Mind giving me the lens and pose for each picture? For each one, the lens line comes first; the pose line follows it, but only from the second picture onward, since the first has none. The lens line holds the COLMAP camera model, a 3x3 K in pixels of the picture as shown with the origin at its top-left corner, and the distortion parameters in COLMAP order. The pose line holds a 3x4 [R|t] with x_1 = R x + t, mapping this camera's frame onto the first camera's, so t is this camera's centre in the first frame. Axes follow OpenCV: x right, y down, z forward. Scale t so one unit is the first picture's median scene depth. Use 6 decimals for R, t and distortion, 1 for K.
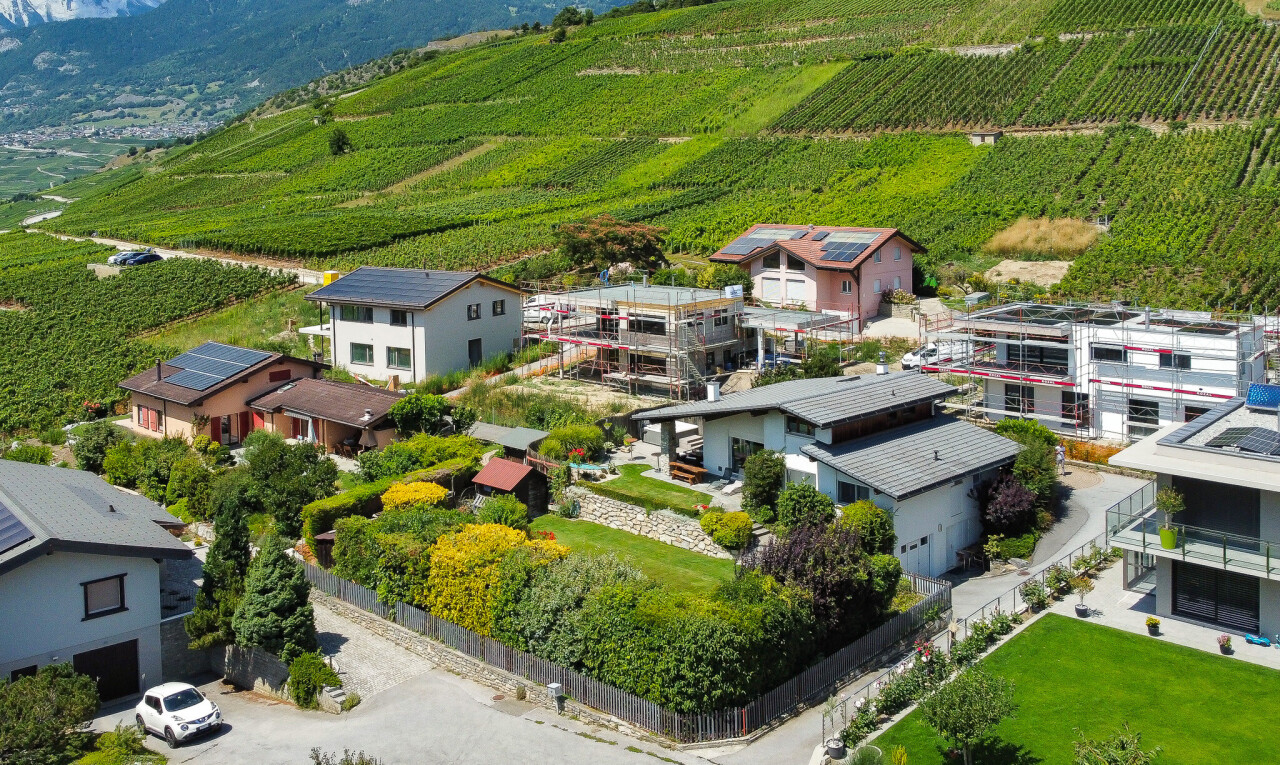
lens RADIAL K [[1129.4, 0, 716.6], [0, 1129.4, 298.7], [0, 0, 1]] dist [-0.000014, -0.009275]
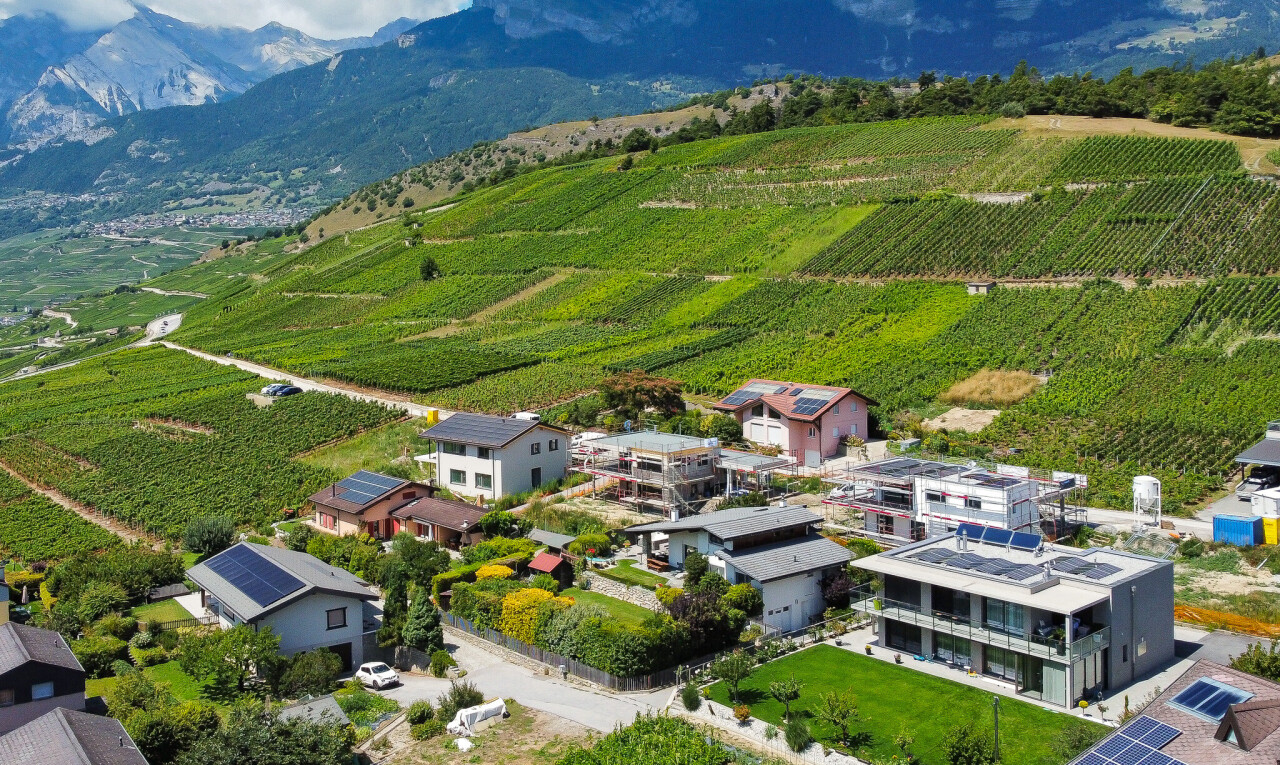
lens RADIAL K [[1489.2, 0, 640.0], [0, 1489.2, 382.5], [0, 0, 1]] dist [-0.001746, -0.010732]
pose [[0.986832, 0.011628, -0.161330, 0.149772], [-0.008435, 0.999755, 0.020465, -0.078207], [0.161528, -0.018835, 0.986688, -0.570485]]
